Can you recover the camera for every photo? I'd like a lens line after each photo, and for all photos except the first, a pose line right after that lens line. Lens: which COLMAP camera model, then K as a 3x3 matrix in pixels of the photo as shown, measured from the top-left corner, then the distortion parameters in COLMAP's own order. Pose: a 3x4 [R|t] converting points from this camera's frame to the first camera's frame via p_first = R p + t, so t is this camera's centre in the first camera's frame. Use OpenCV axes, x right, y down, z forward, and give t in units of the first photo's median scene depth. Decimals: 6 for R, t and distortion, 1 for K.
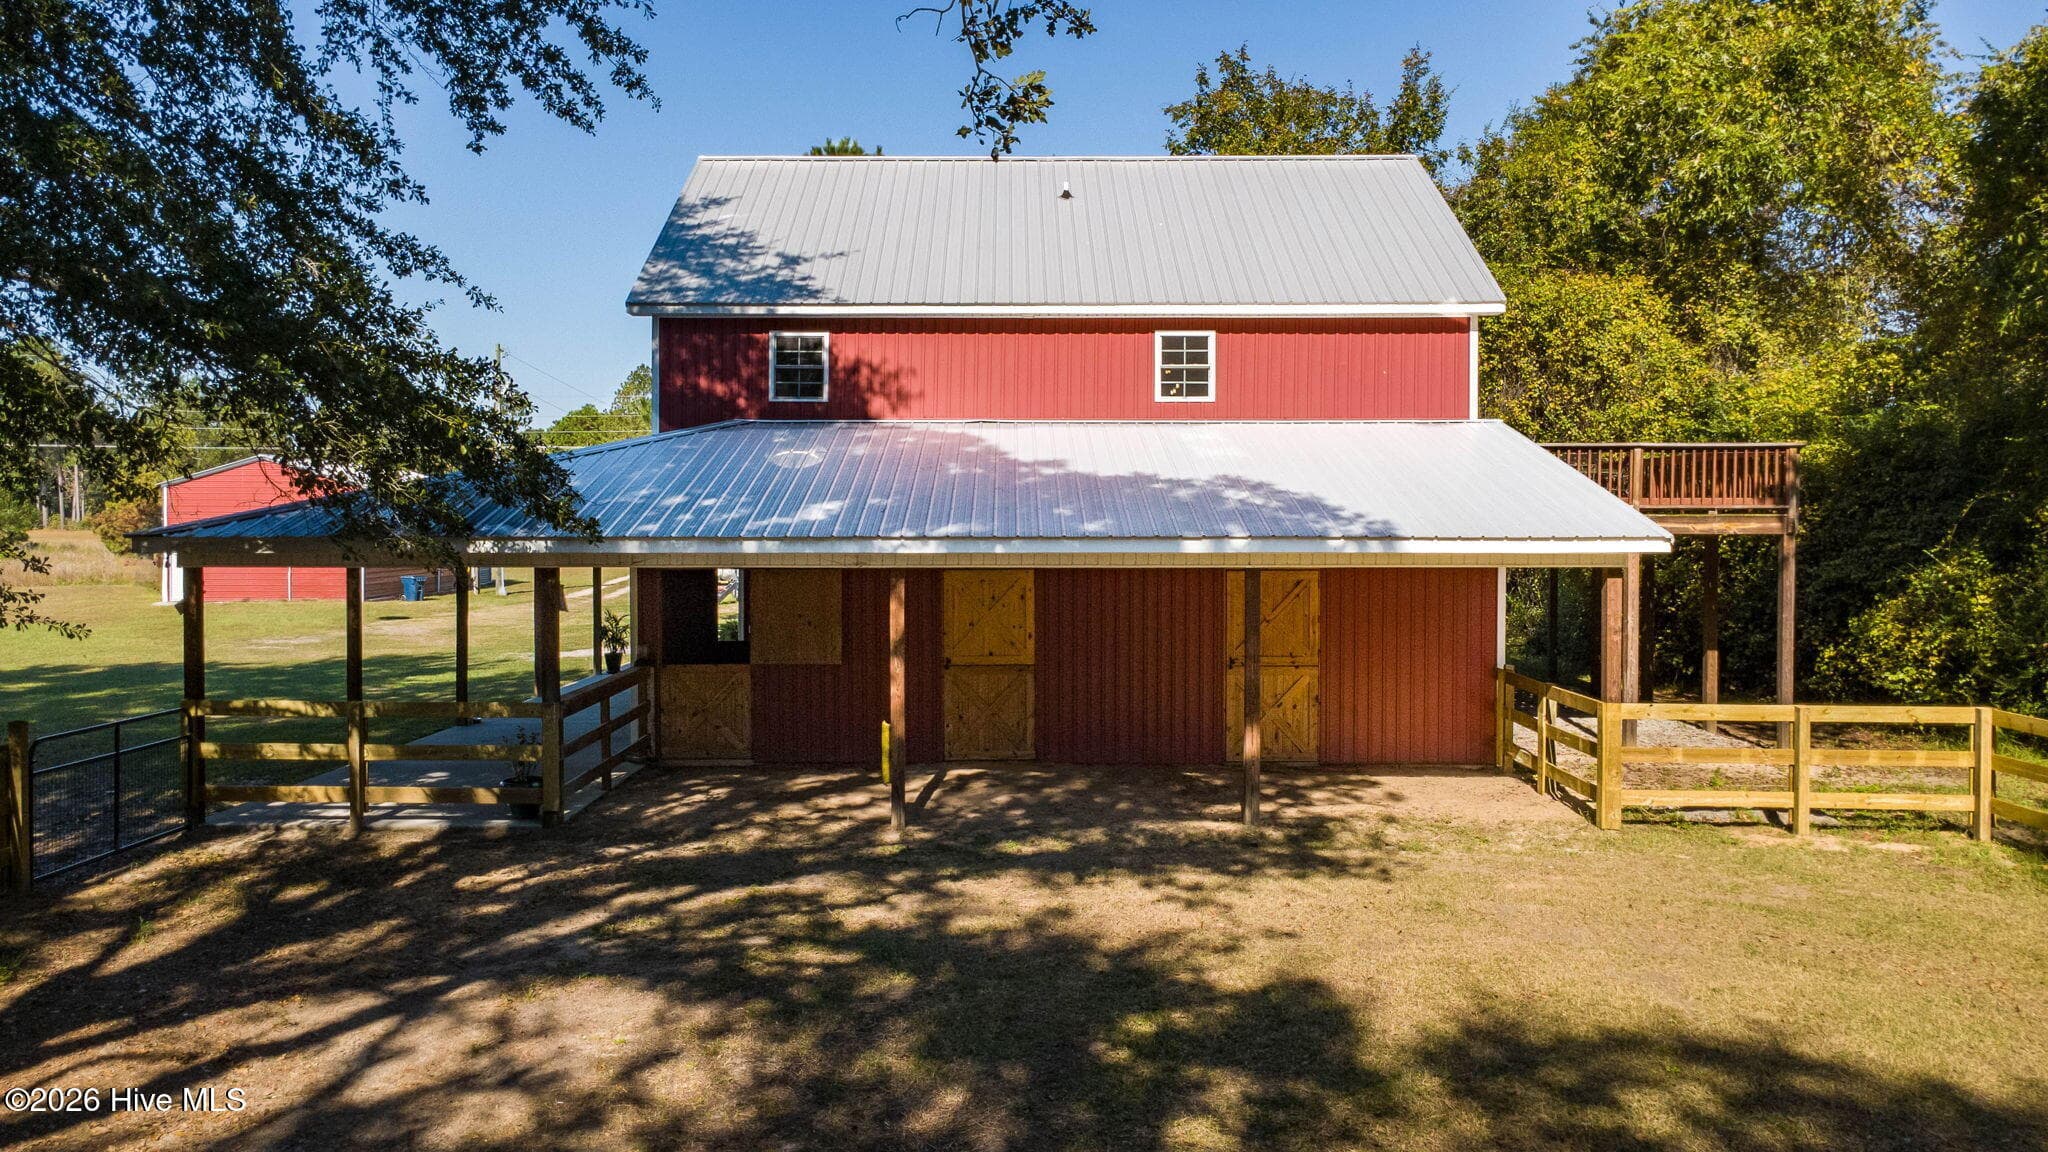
lens RADIAL K [[1489.1, 0, 1013.2], [0, 1489.1, 573.0], [0, 0, 1]] dist [0.019325, -0.006591]
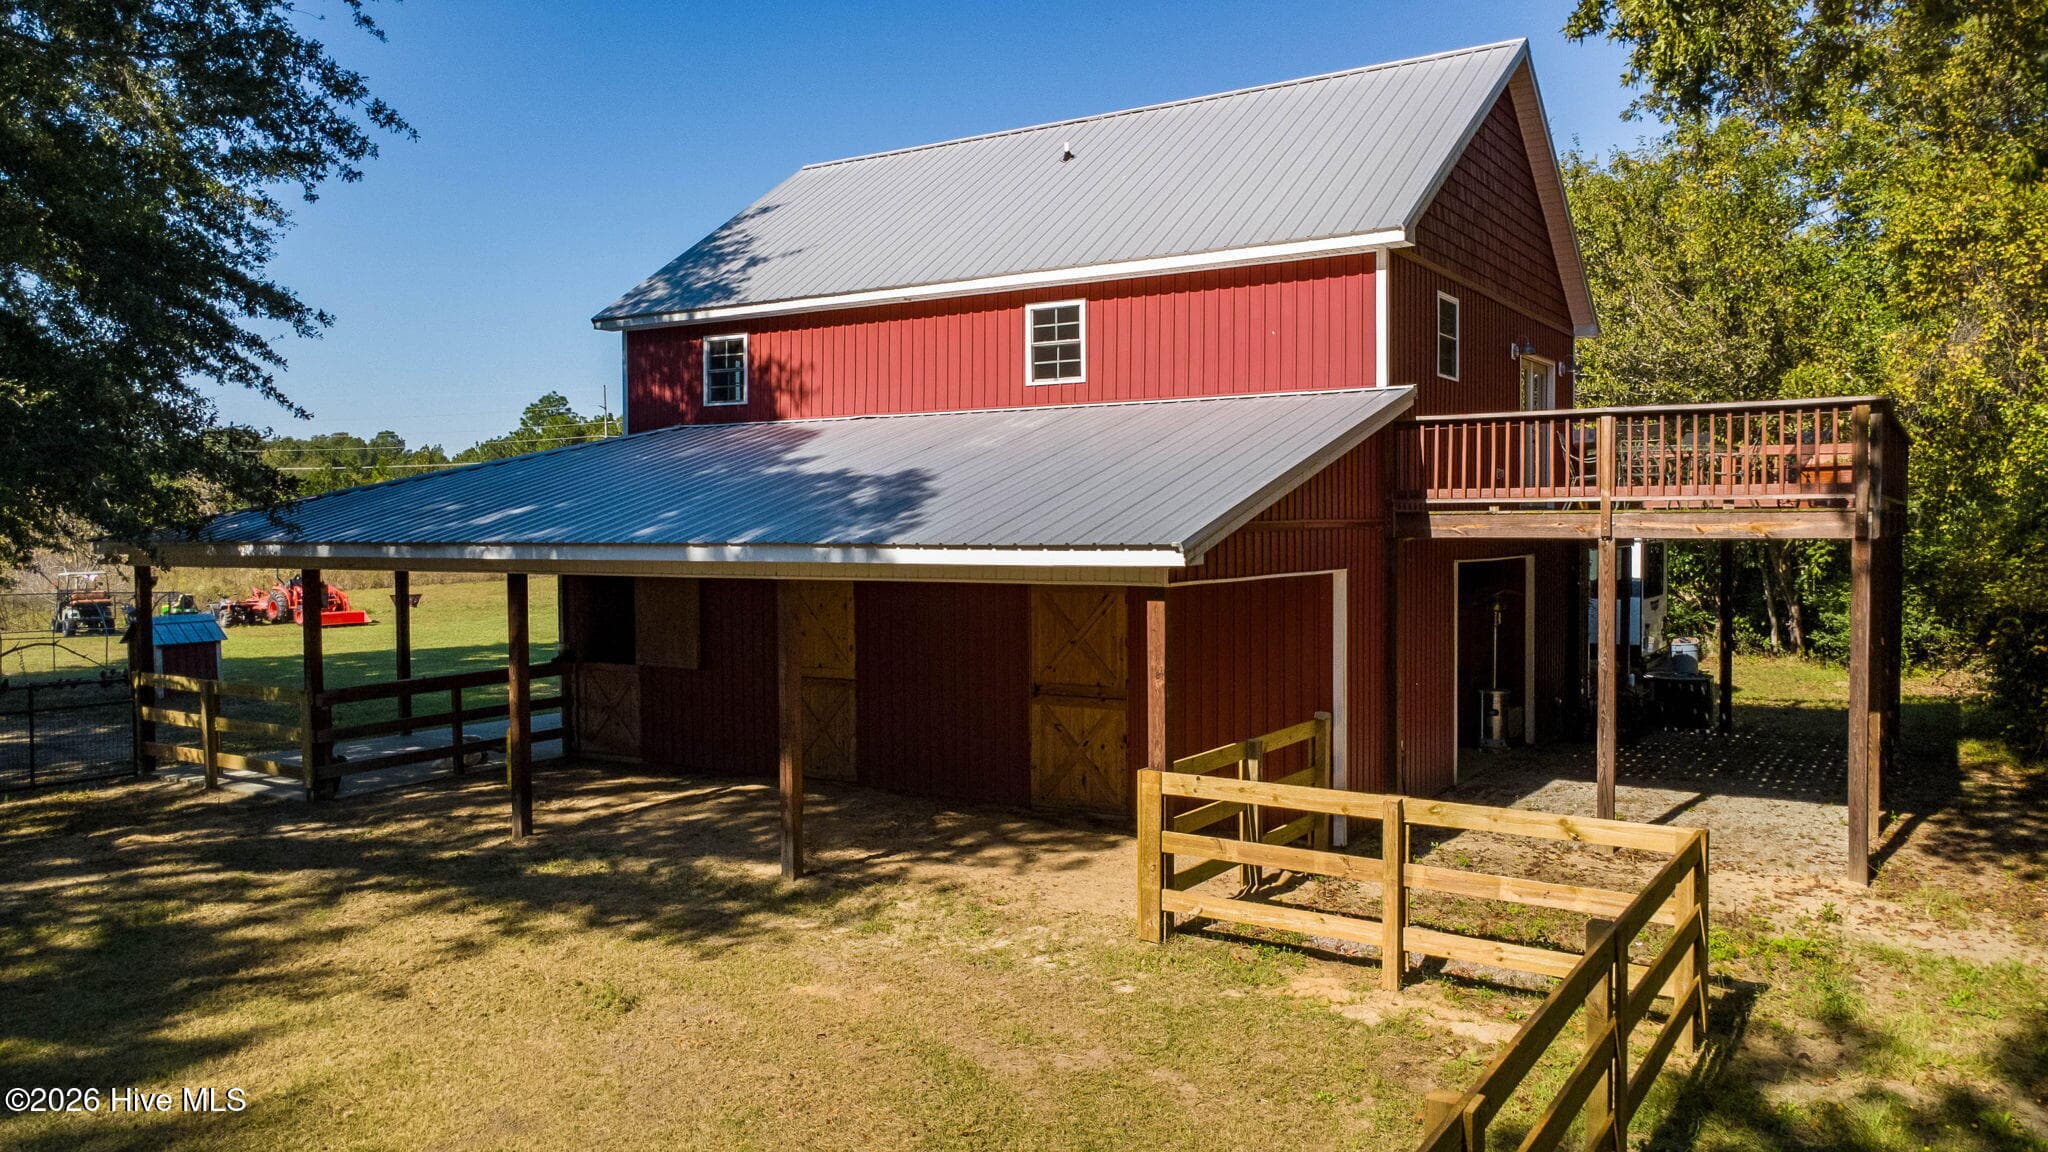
lens RADIAL K [[1489.1, 0, 1018.3], [0, 1489.1, 573.7], [0, 0, 1]] dist [0.019325, -0.006591]
pose [[0.845112, 0.015063, -0.534377, 0.557949], [-0.013820, 0.999884, 0.006327, -0.010477], [0.534410, 0.002038, 0.845223, 0.261889]]
